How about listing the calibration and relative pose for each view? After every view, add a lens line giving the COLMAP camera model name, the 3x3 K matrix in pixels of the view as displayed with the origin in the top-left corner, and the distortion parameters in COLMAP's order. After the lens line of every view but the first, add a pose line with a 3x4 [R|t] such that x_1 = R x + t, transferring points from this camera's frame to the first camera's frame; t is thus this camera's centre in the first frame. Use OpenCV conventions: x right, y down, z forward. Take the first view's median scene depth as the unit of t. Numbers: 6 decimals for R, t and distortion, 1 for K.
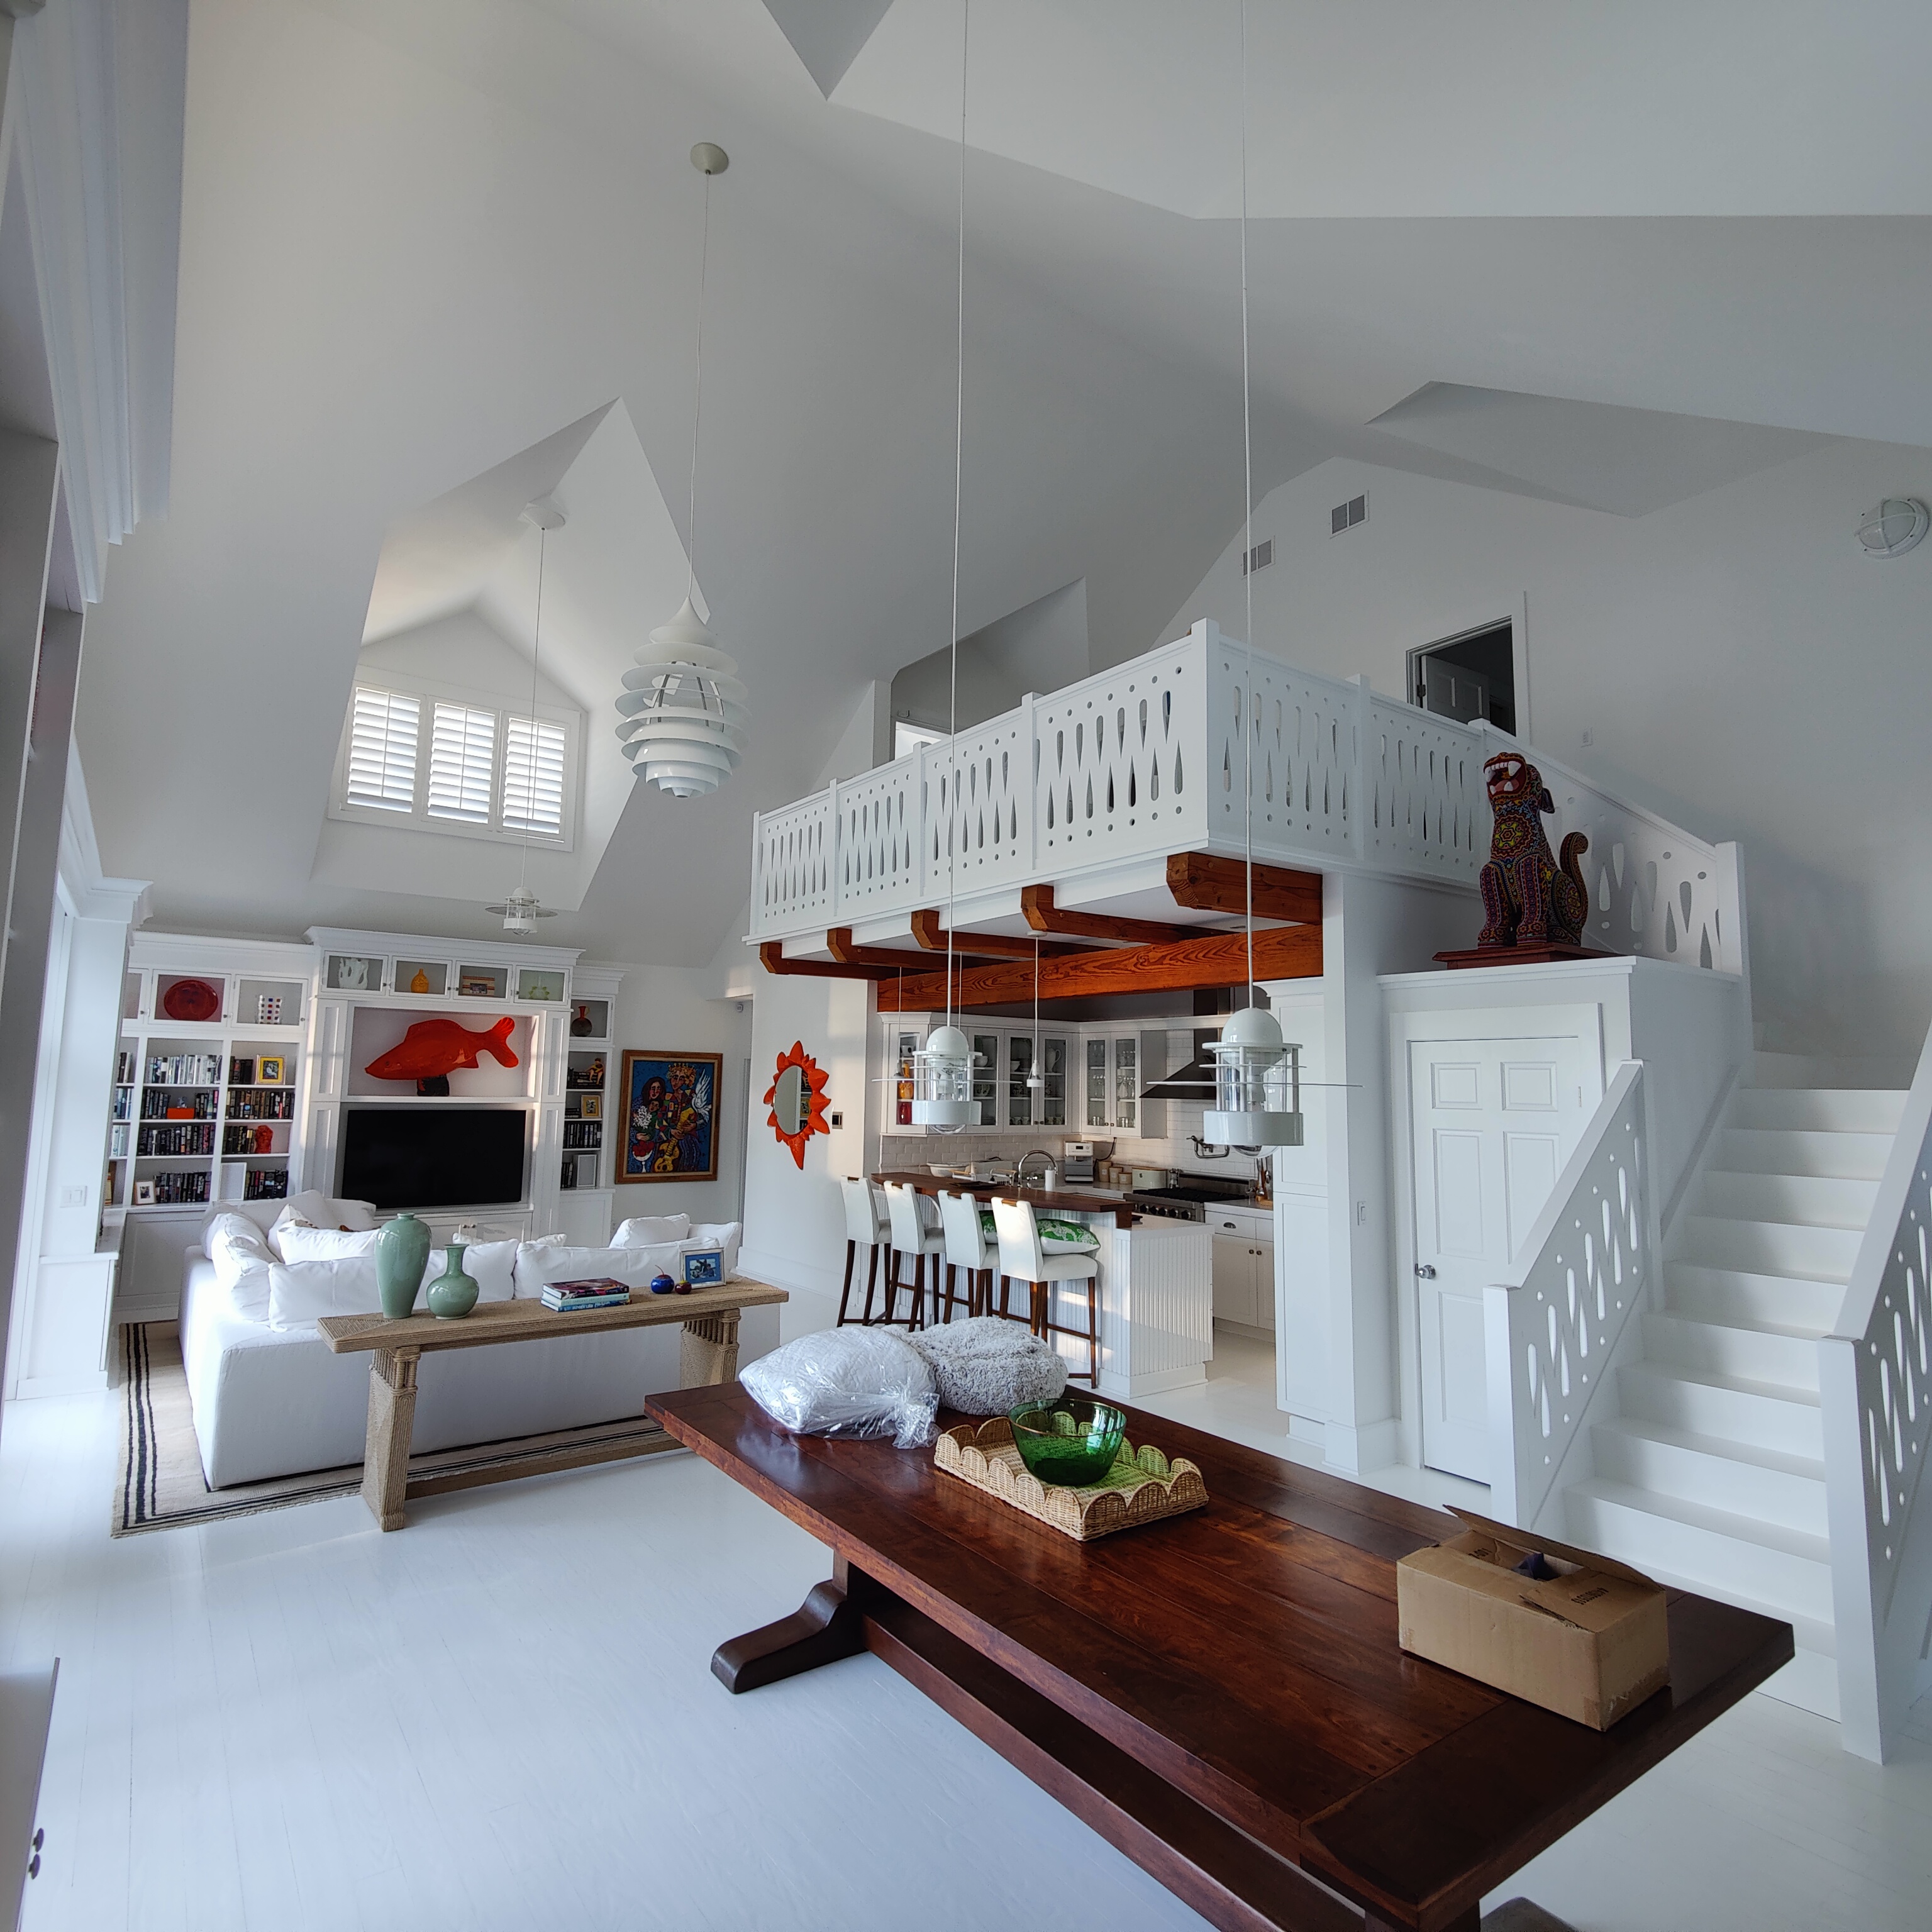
lens RADIAL K [[1112.1, 0, 966.0], [0, 1112.1, 966.0], [0, 0, 1]] dist [0.016945, -0.003316]
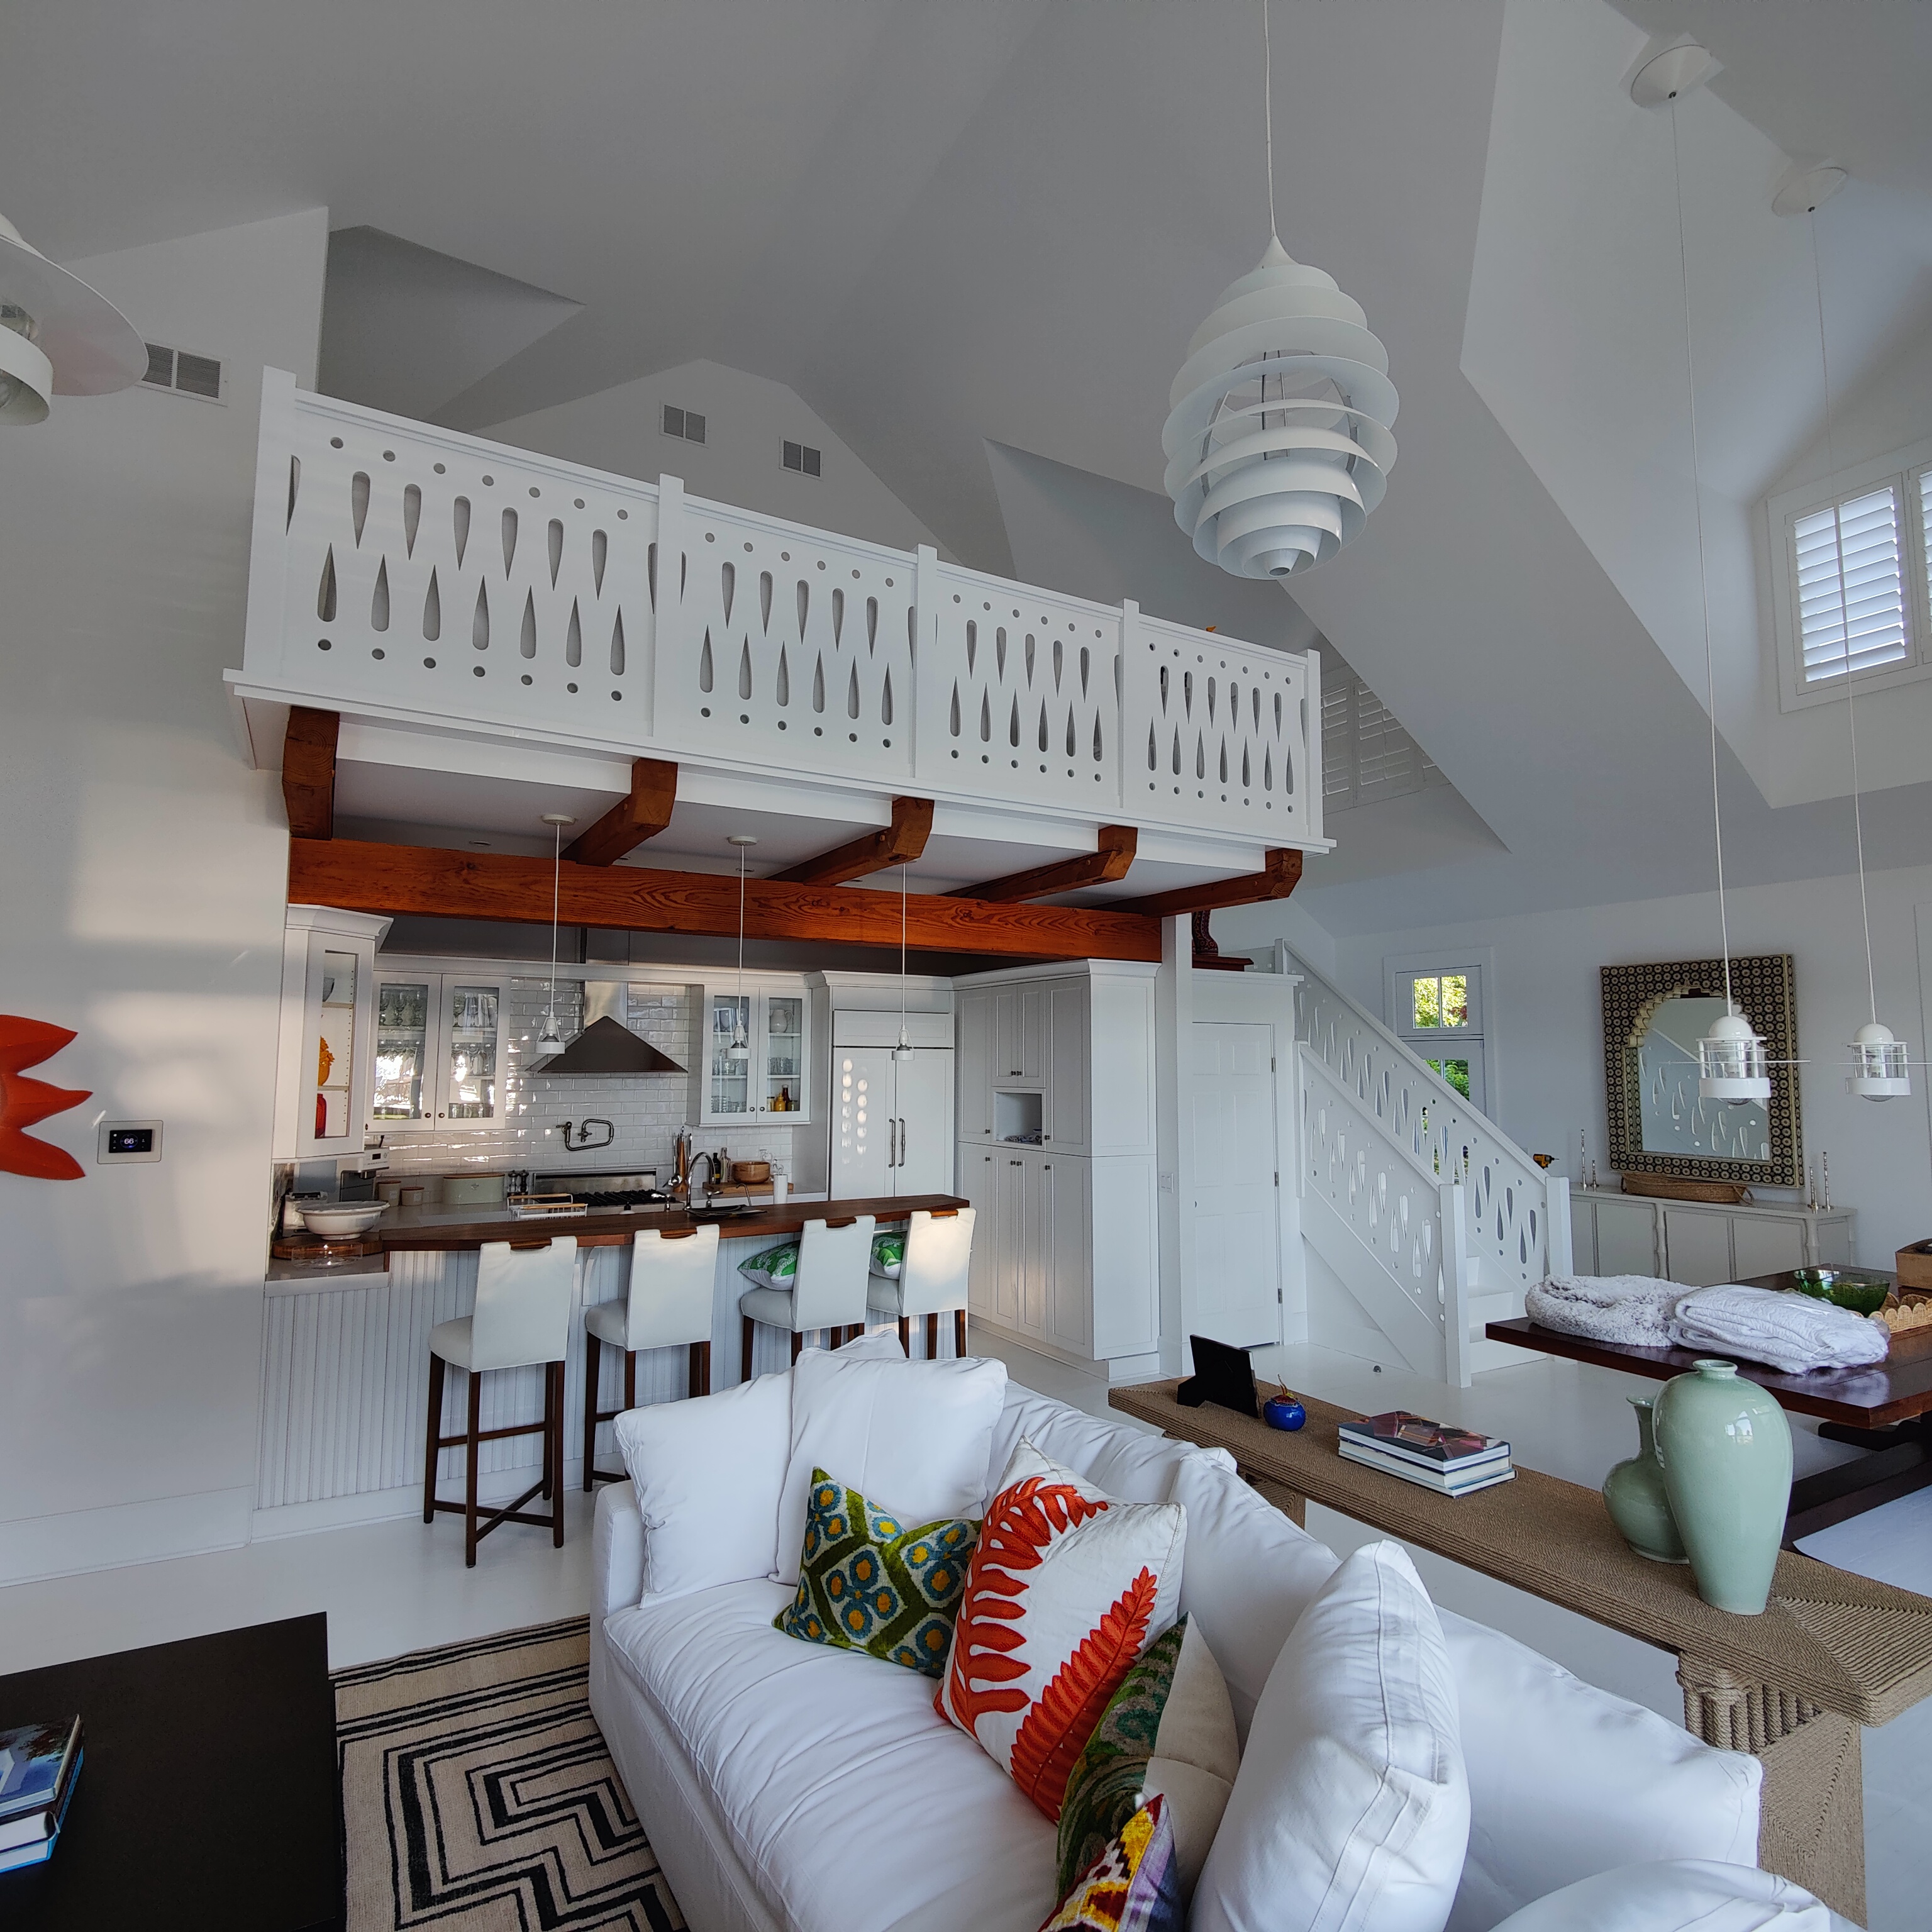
lens RADIAL K [[1112.1, 0, 966.0], [0, 1112.1, 966.0], [0, 0, 1]] dist [0.016945, -0.003316]
pose [[0.101872, 0.081483, 0.991455, -0.864514], [-0.105513, 0.991903, -0.070678, 0.118488], [-0.989186, -0.097411, 0.109645, 1.100086]]
